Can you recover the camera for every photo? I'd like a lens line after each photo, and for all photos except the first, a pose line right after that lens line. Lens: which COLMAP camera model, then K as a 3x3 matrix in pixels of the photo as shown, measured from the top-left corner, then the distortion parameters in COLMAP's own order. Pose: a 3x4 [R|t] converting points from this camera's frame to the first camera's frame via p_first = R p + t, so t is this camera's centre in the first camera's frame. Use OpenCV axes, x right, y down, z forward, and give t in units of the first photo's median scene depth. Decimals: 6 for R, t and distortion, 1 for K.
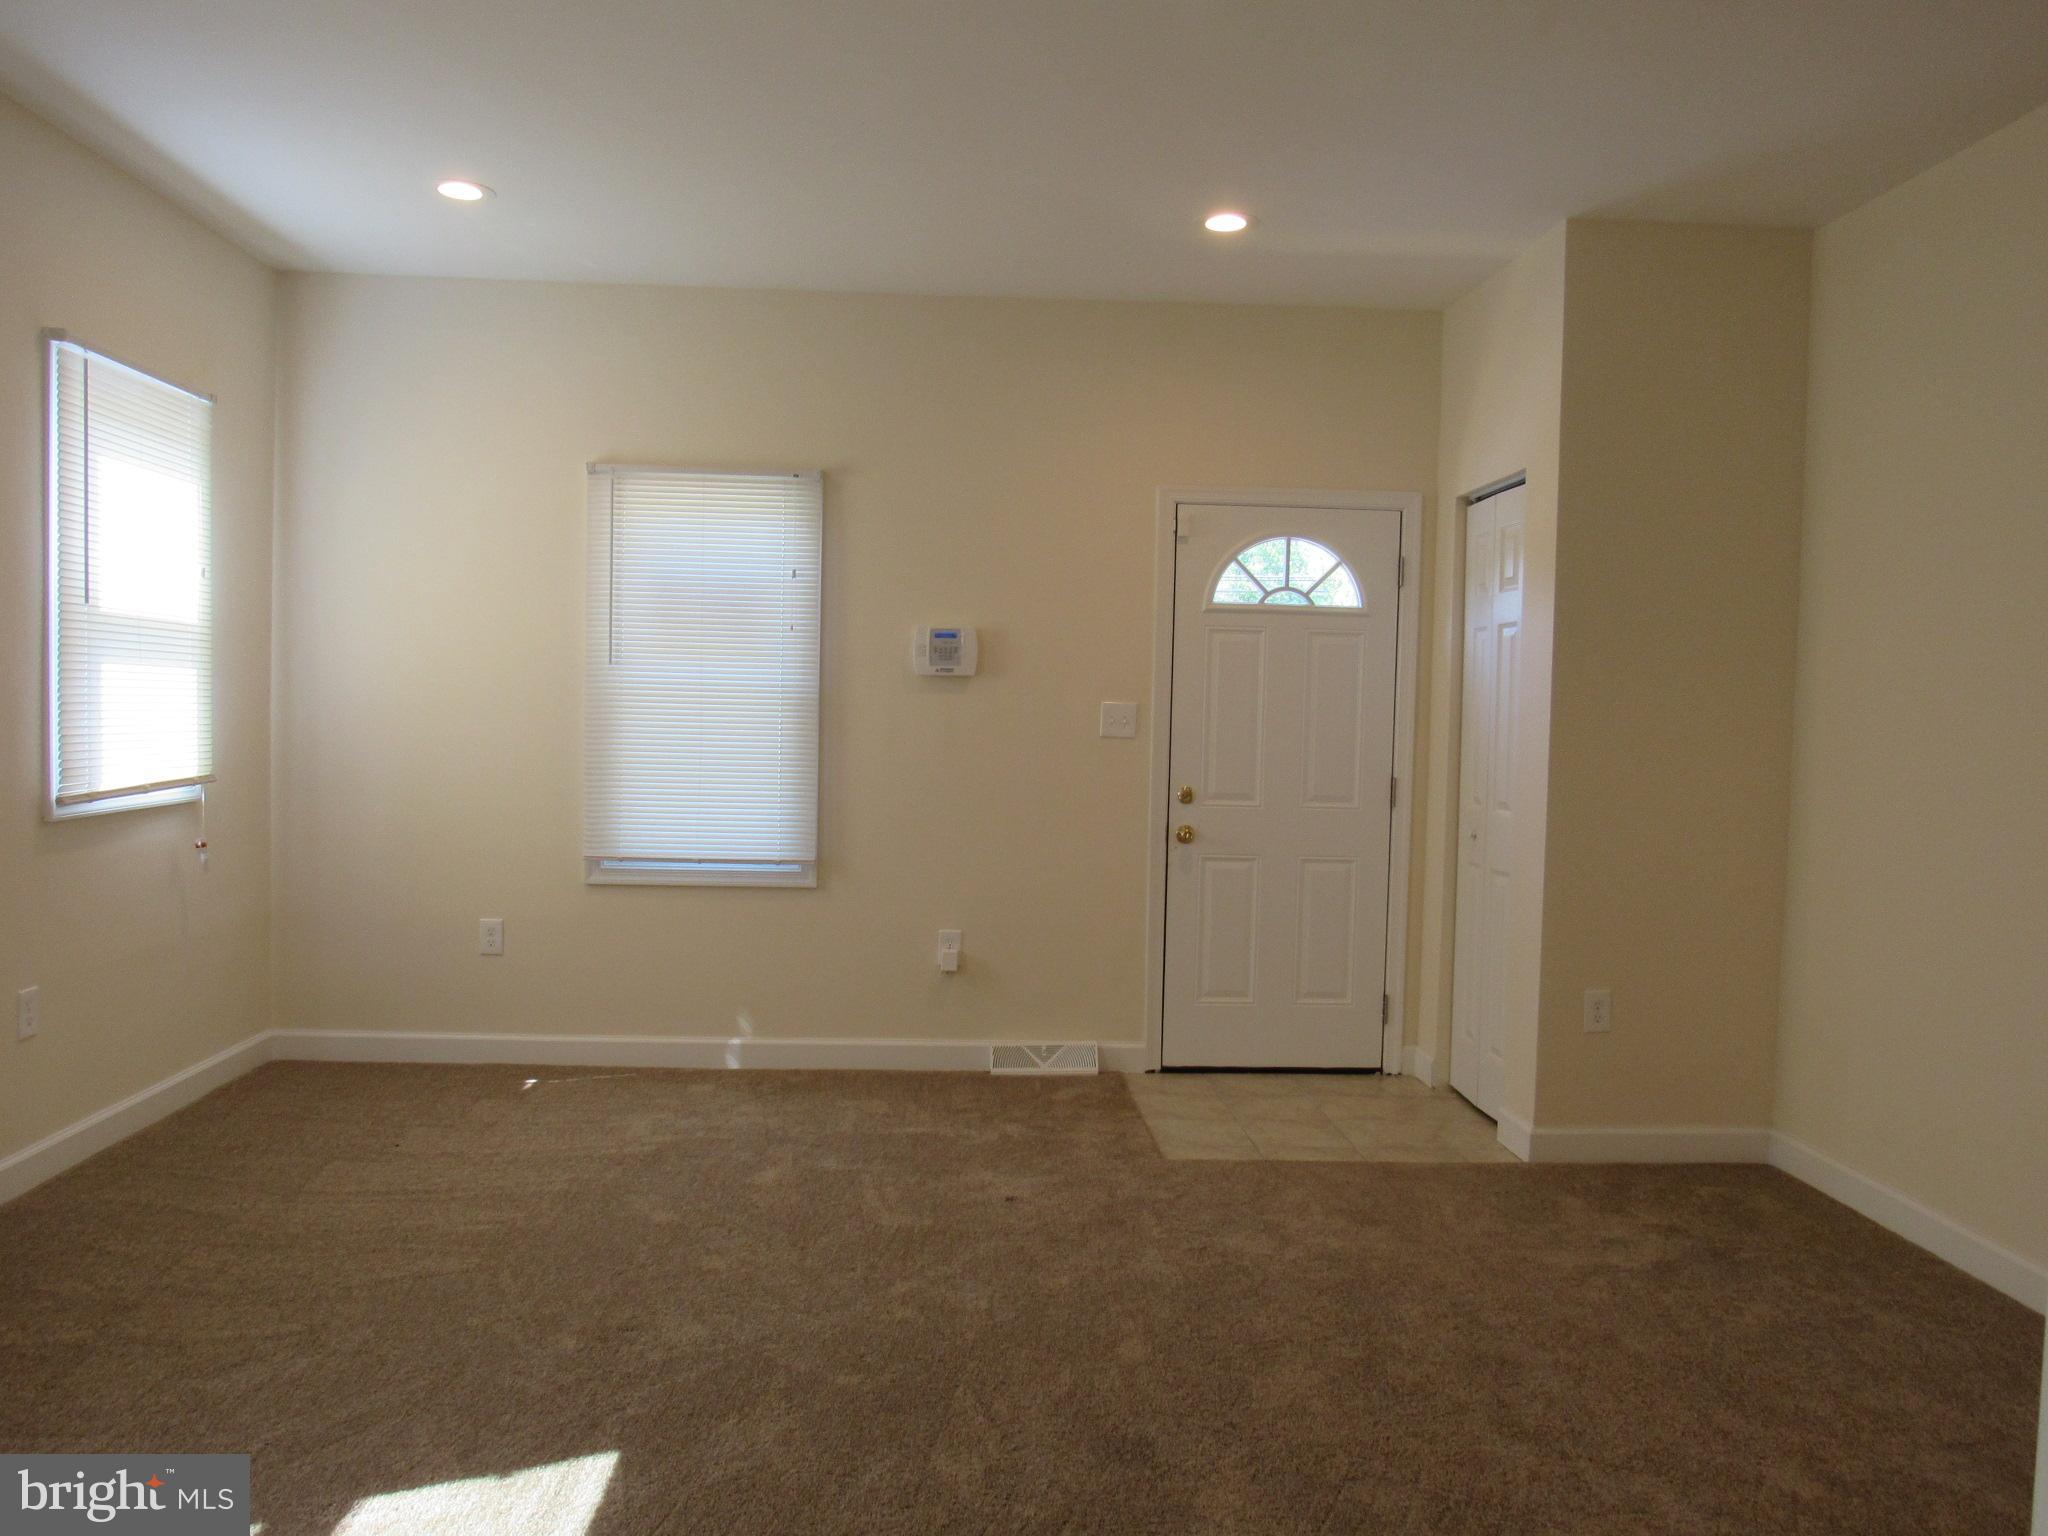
lens RADIAL K [[1474.8, 0, 1015.7], [0, 1474.8, 773.9], [0, 0, 1]] dist [-0.030619, 0.009249]
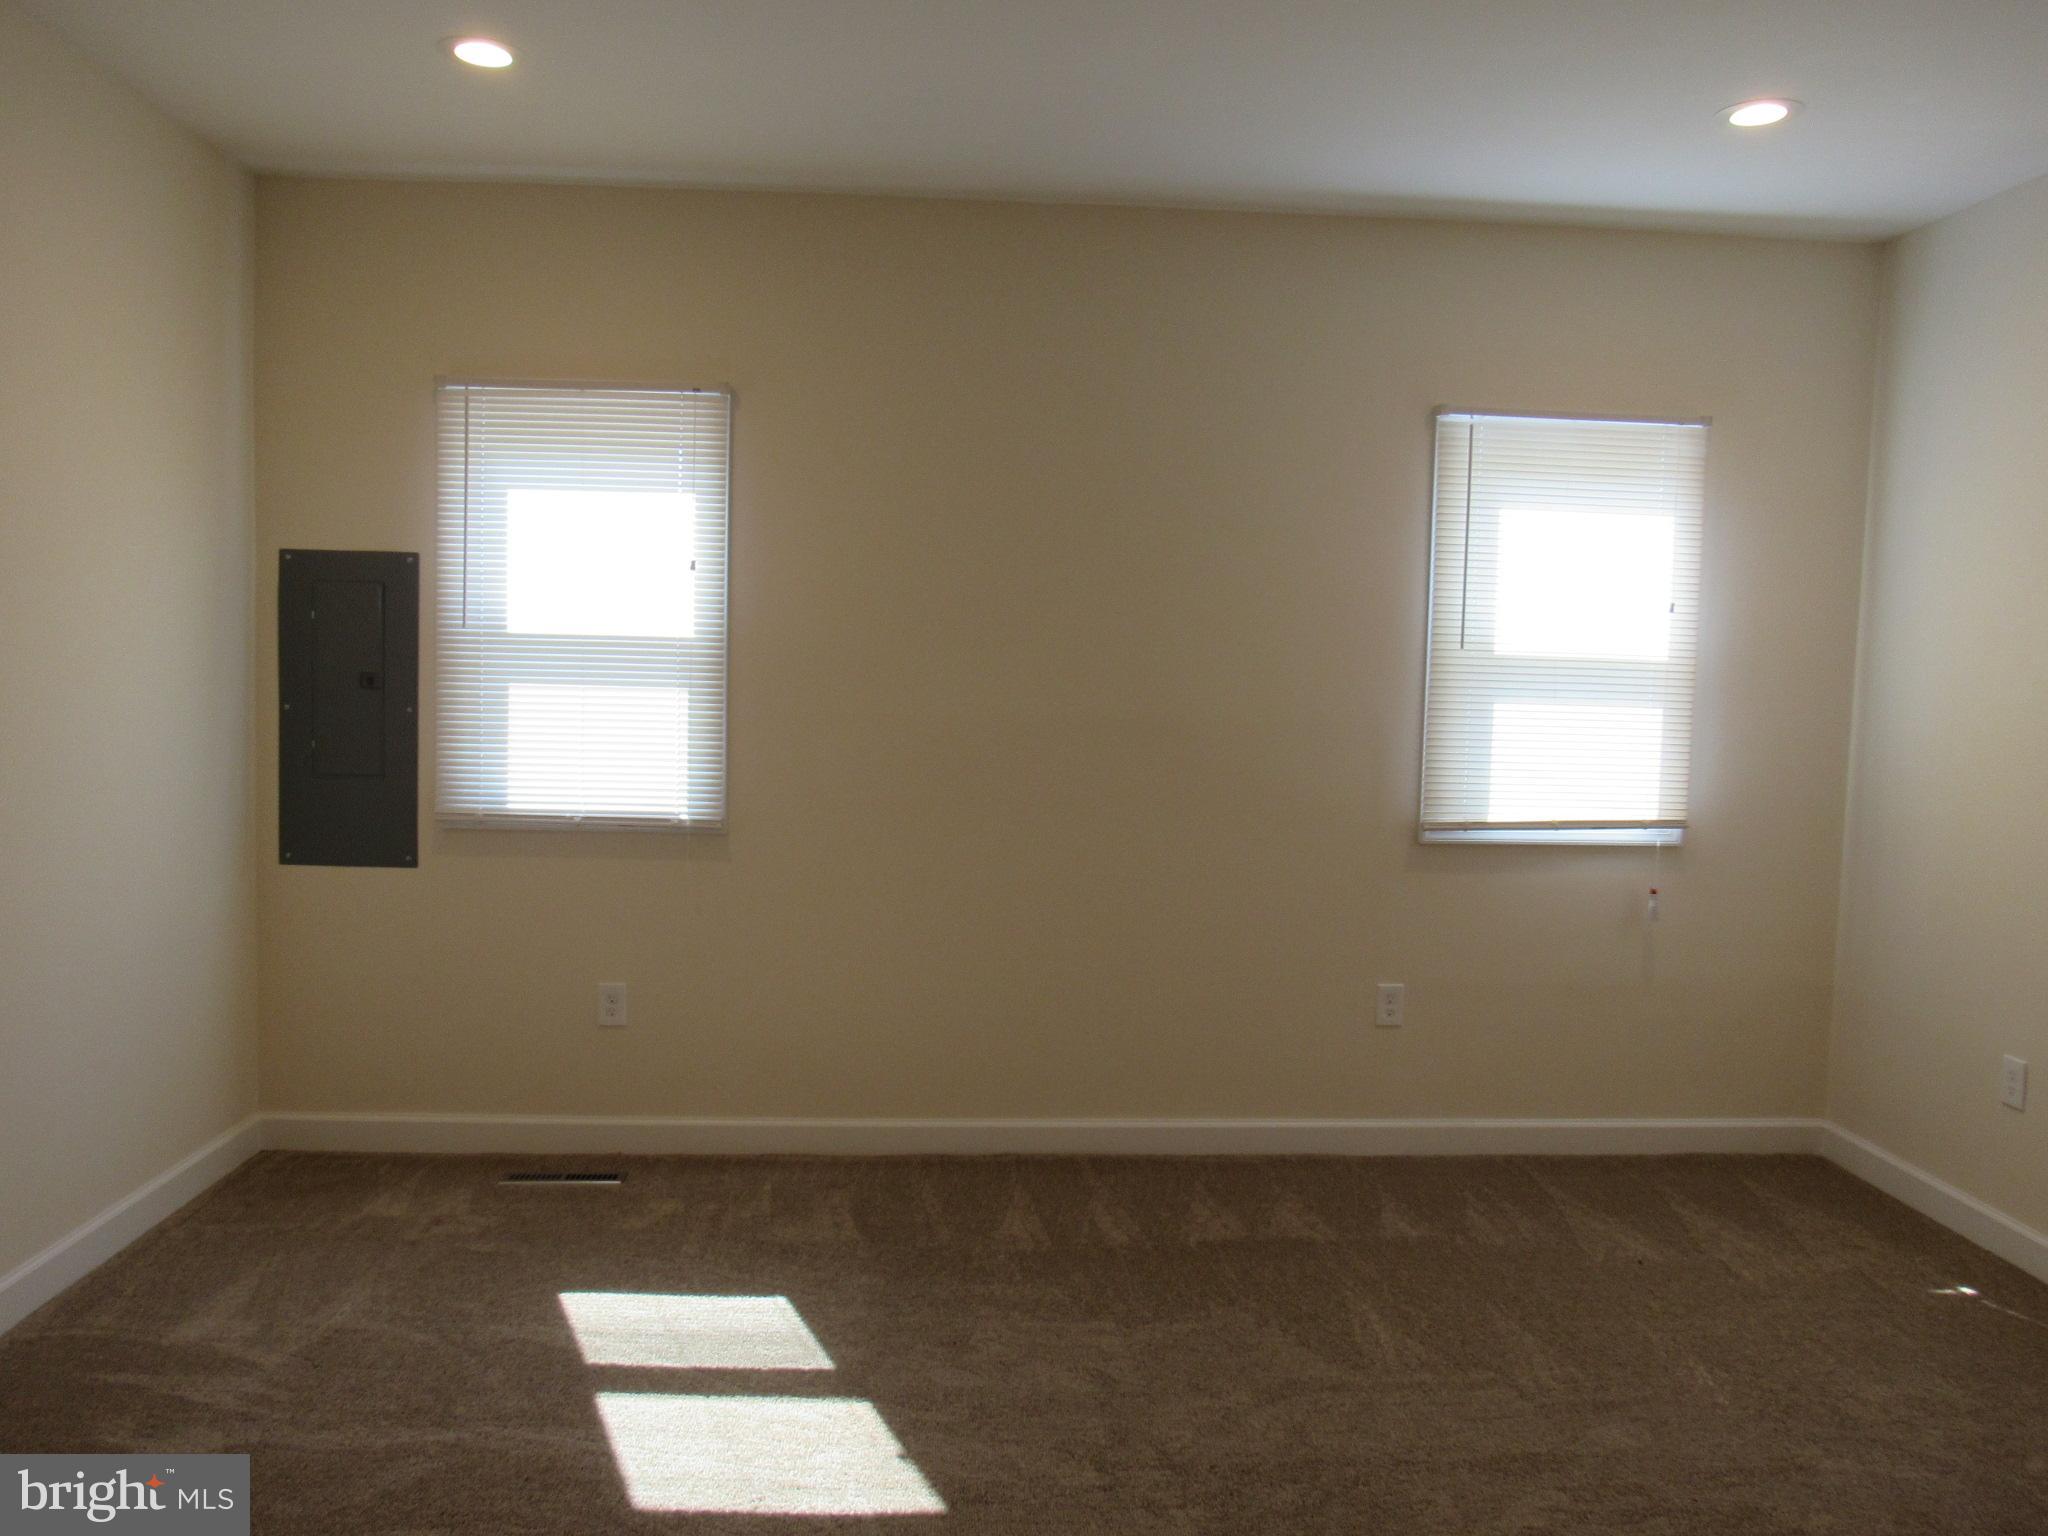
lens RADIAL K [[1474.8, 0, 1021.9], [0, 1474.8, 762.0], [0, 0, 1]] dist [-0.030619, 0.009249]
pose [[0.032440, 0.052229, -0.998108, 0.405211], [-0.074527, 0.995980, 0.049696, -0.055548], [0.996691, 0.072774, 0.036202, 0.568639]]
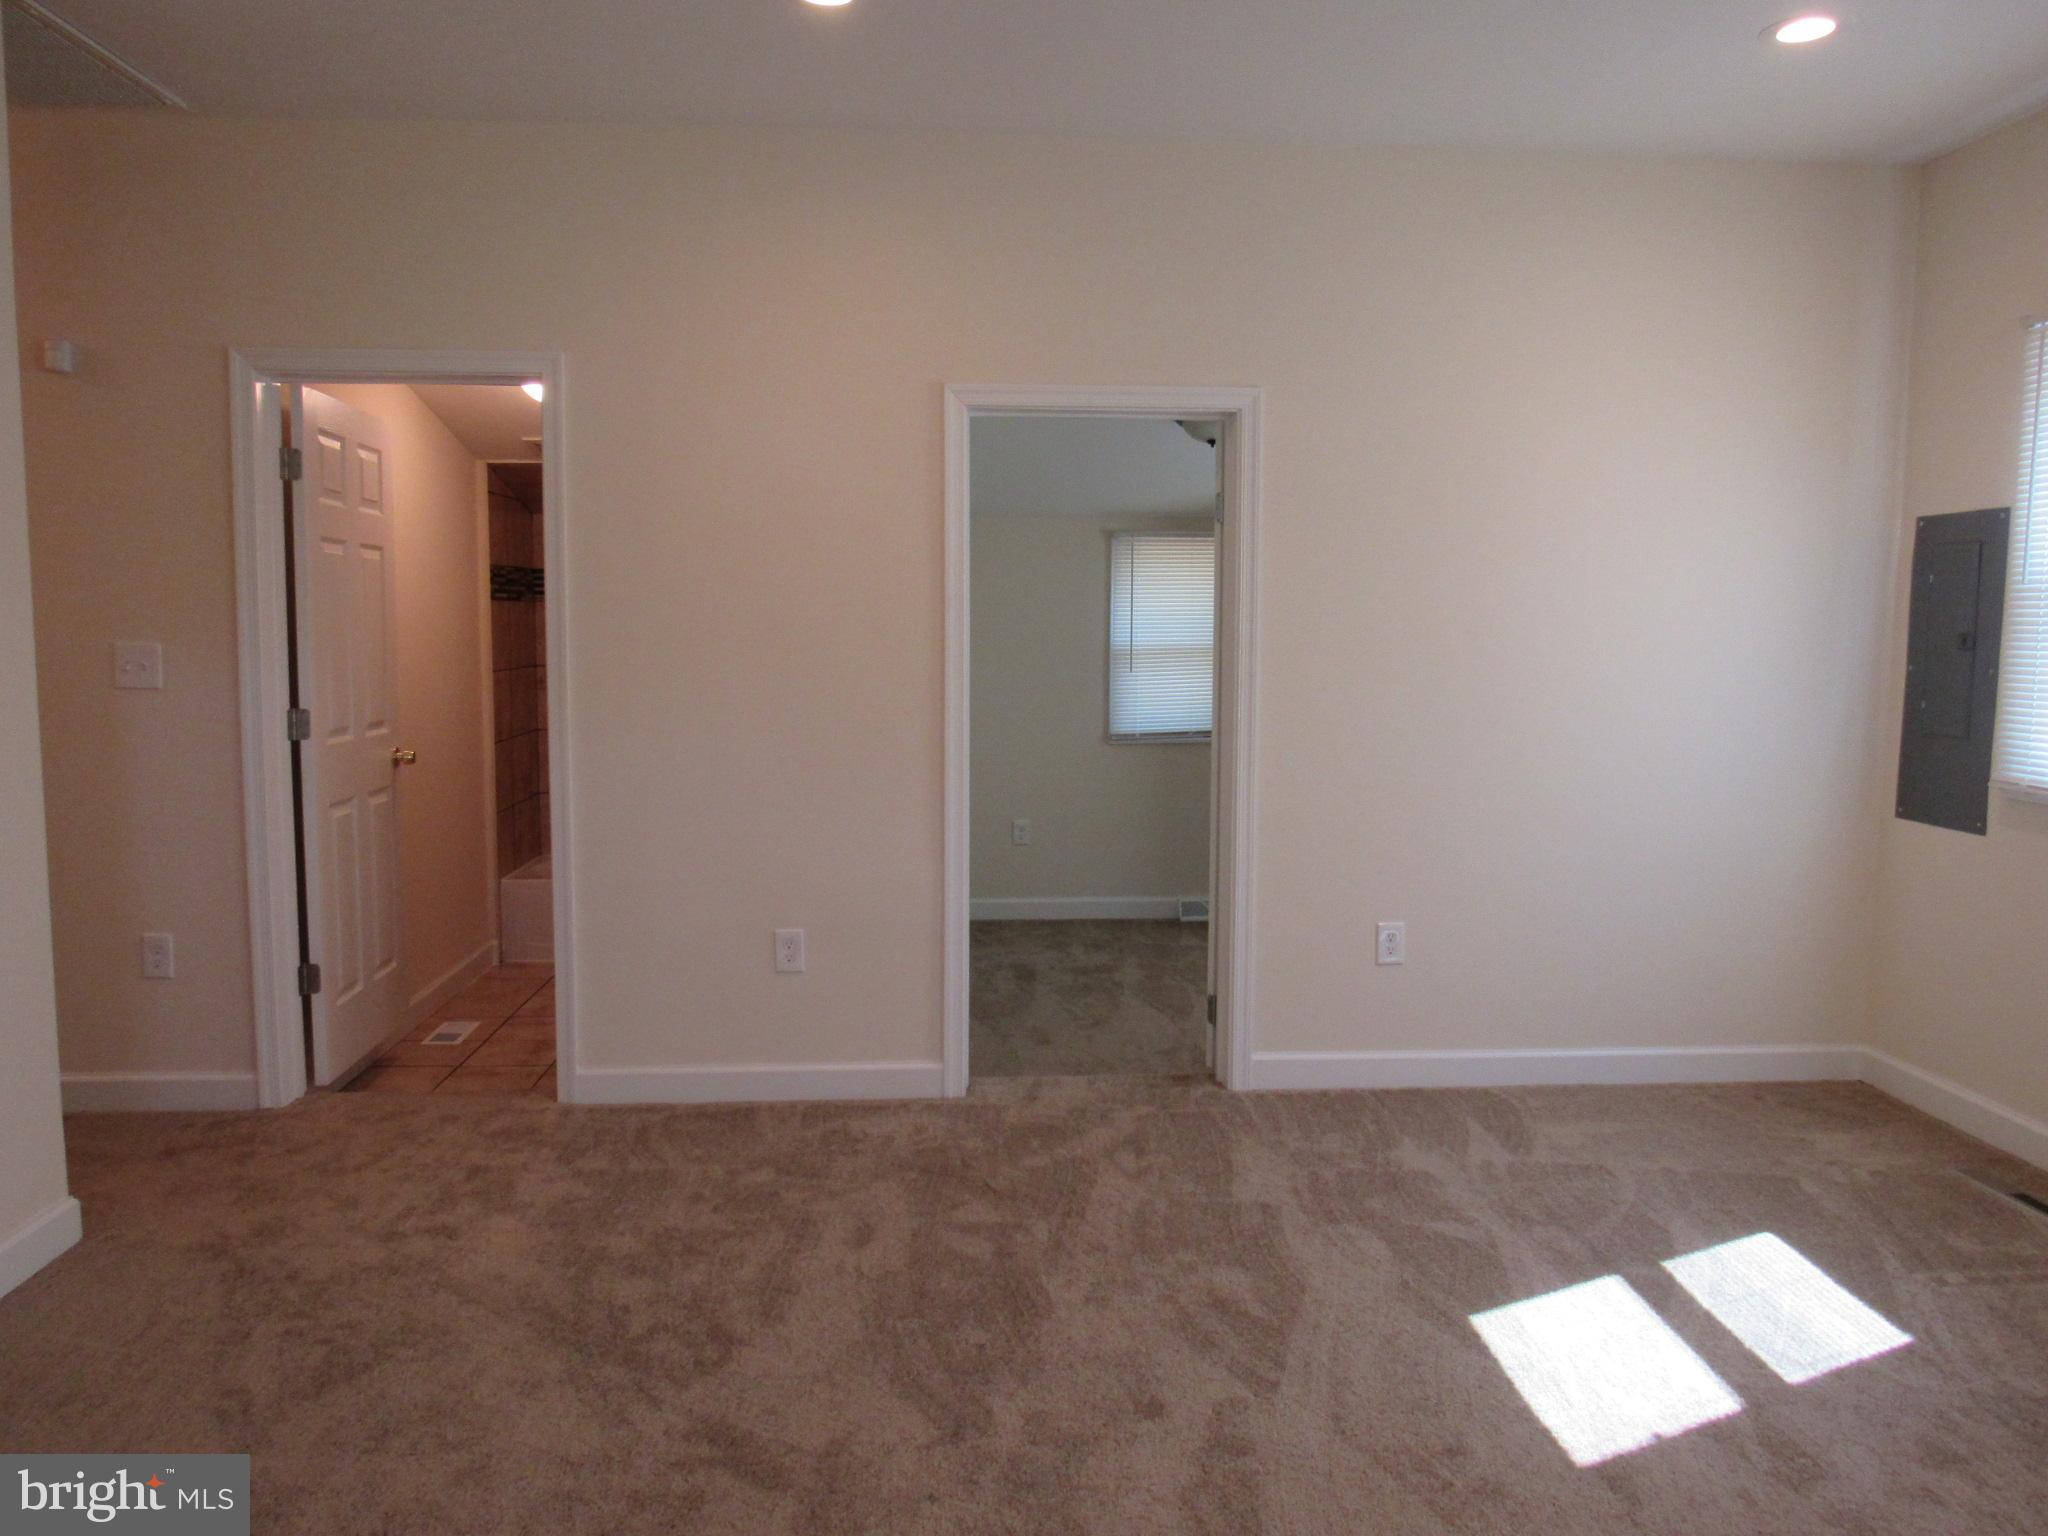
lens RADIAL K [[1474.8, 0, 1028.8], [0, 1474.8, 765.9], [0, 0, 1]] dist [-0.030619, 0.009249]
pose [[-0.999372, -0.015558, -0.031841, 0.081377], [-0.019882, 0.989906, 0.140324, -0.069687], [0.029336, 0.140869, -0.989594, 1.081385]]
